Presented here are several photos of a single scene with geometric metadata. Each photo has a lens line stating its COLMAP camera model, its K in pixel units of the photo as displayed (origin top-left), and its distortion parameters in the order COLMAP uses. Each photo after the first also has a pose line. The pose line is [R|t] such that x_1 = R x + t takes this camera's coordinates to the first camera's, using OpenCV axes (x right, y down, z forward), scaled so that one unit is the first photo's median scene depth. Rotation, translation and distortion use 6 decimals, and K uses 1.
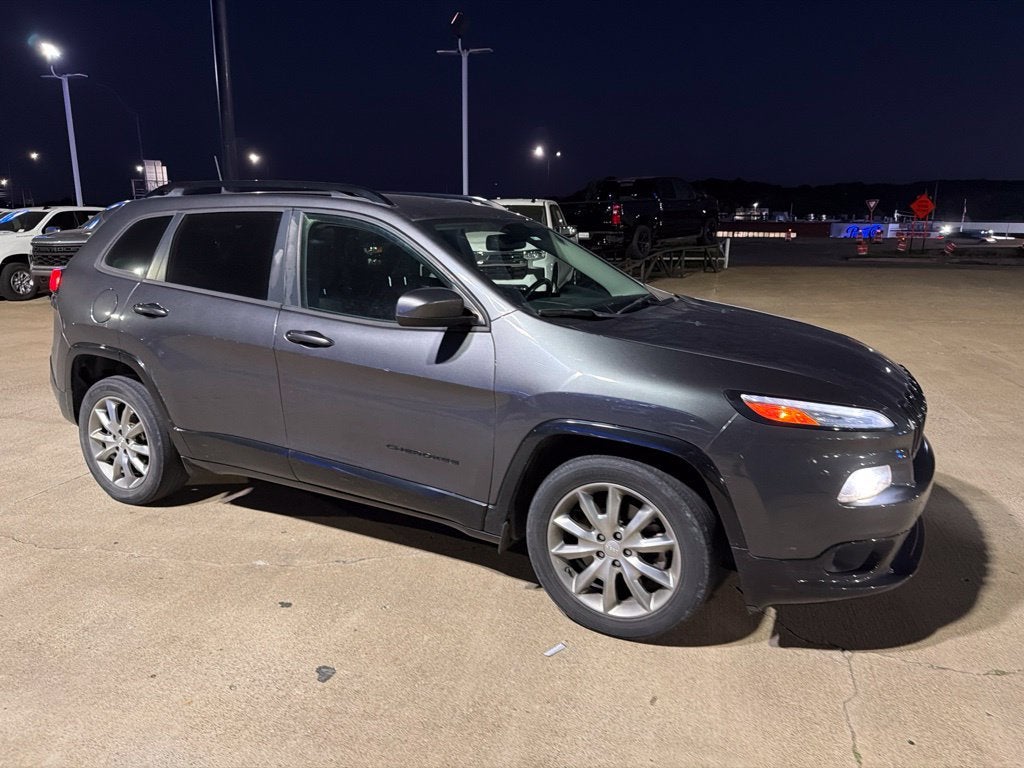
lens RADIAL K [[726.4, 0, 506.2], [0, 726.4, 390.5], [0, 0, 1]] dist [0.044077, -0.061831]
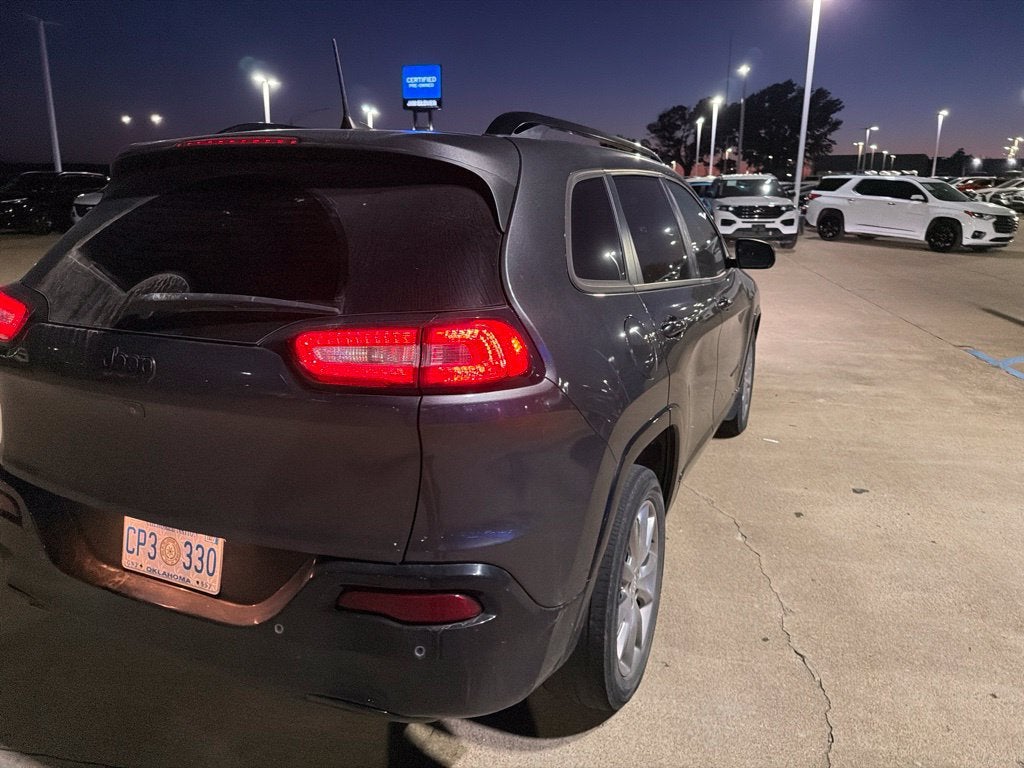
lens RADIAL K [[726.4, 0, 511.8], [0, 726.4, 377.6], [0, 0, 1]] dist [0.044077, -0.061831]
pose [[-0.075747, -0.246034, 0.966297, -1.375691], [0.212206, 0.942904, 0.256713, -0.325832], [-0.974285, 0.224499, -0.019212, 1.440245]]
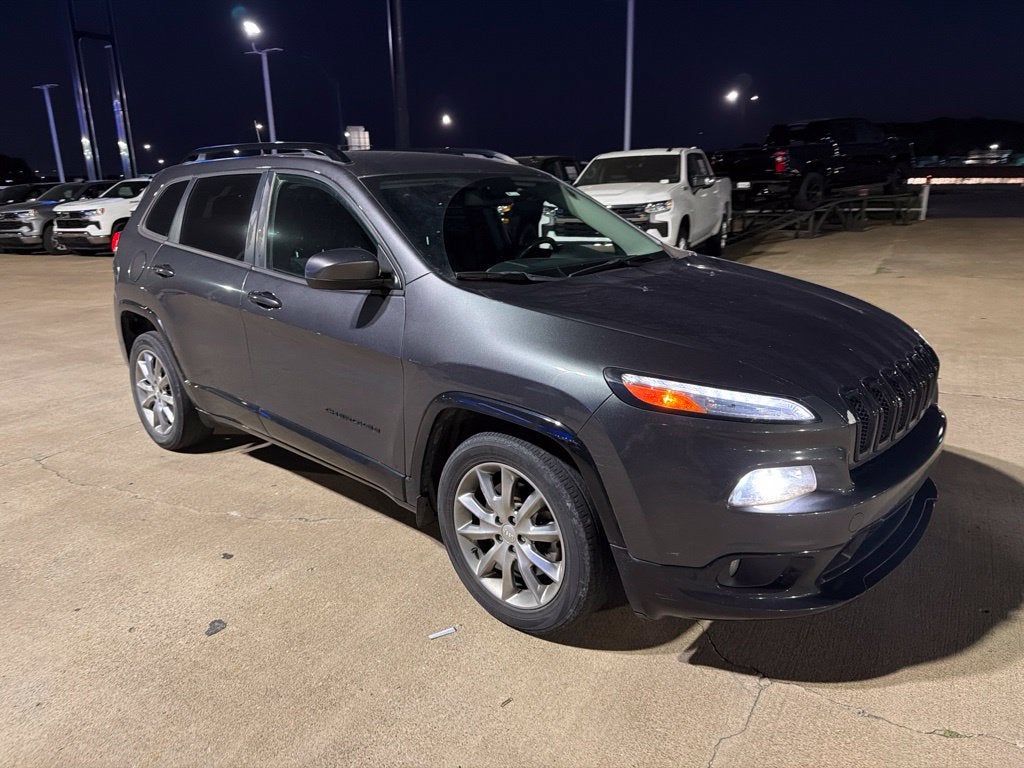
lens RADIAL K [[726.4, 0, 500.2], [0, 726.4, 386.1], [0, 0, 1]] dist [0.044077, -0.061831]
pose [[0.966308, 0.043070, -0.253761, 0.330423], [-0.029976, 0.998023, 0.055244, -0.018289], [0.255638, -0.045776, 0.965688, 0.104835]]
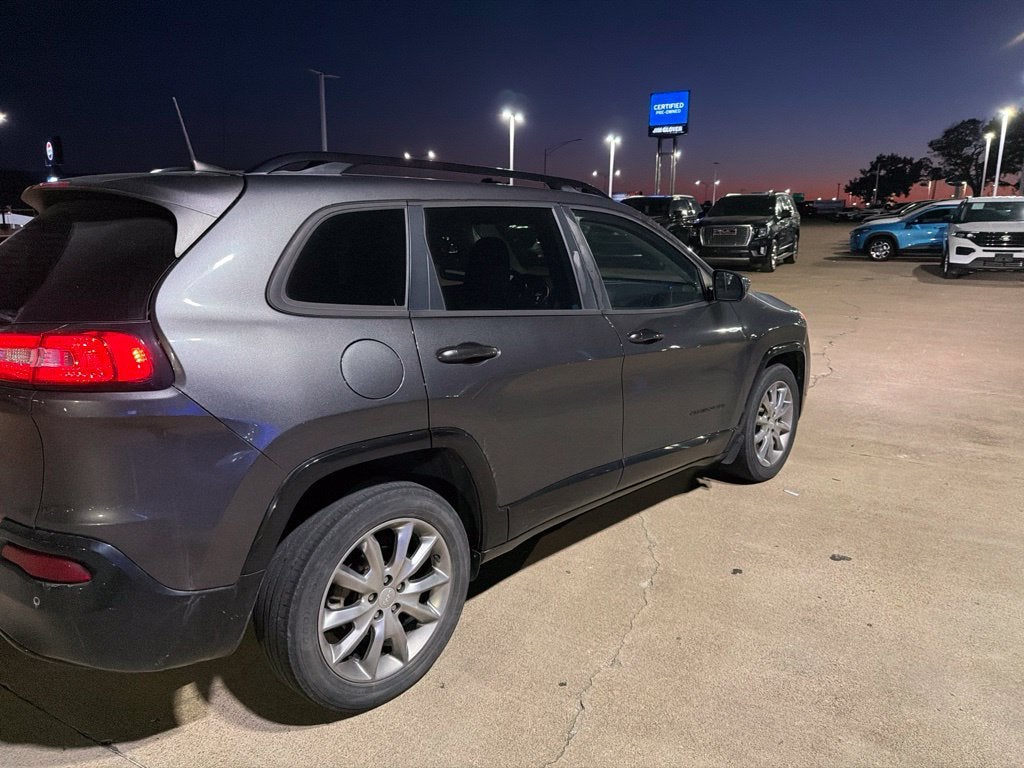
lens RADIAL K [[726.4, 0, 512.4], [0, 726.4, 376.5], [0, 0, 1]] dist [0.044077, -0.061831]
pose [[0.260934, -0.205966, 0.943129, -1.365212], [0.210478, 0.965608, 0.152642, -0.224737], [-0.942132, 0.158678, 0.295311, 0.955329]]
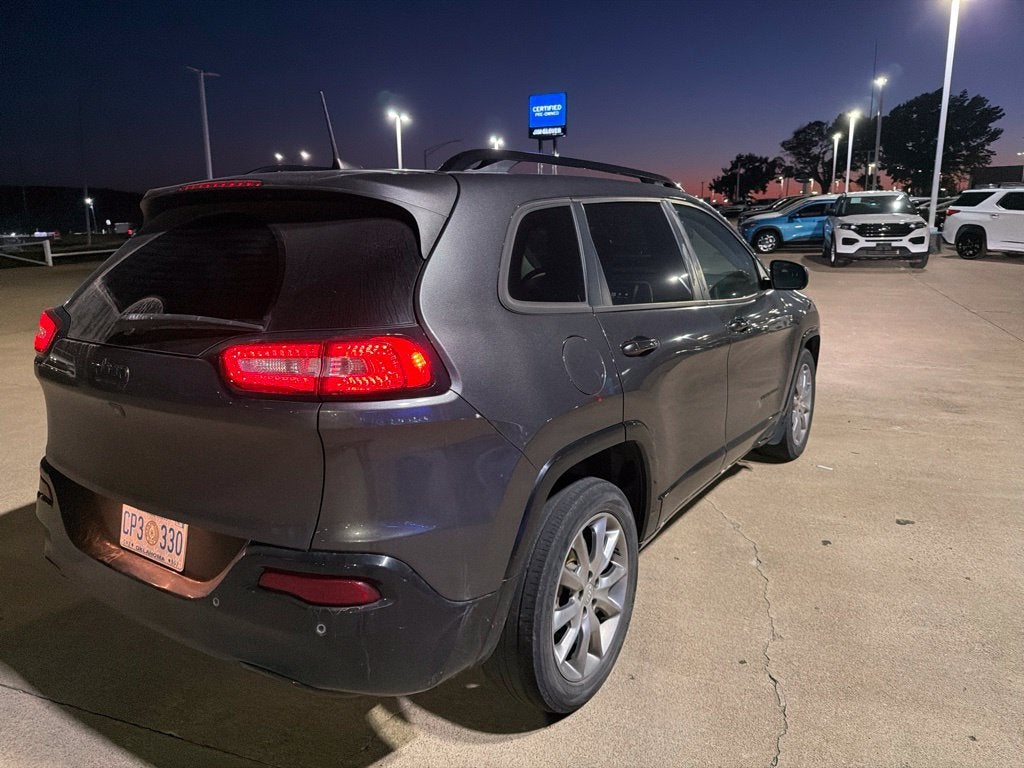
lens RADIAL K [[726.4, 0, 512.5], [0, 726.4, 374.5], [0, 0, 1]] dist [0.044077, -0.061831]
pose [[0.095450, -0.211788, 0.972643, -1.428123], [0.234505, 0.954388, 0.184800, -0.292223], [-0.967417, 0.210451, 0.140762, 1.270682]]
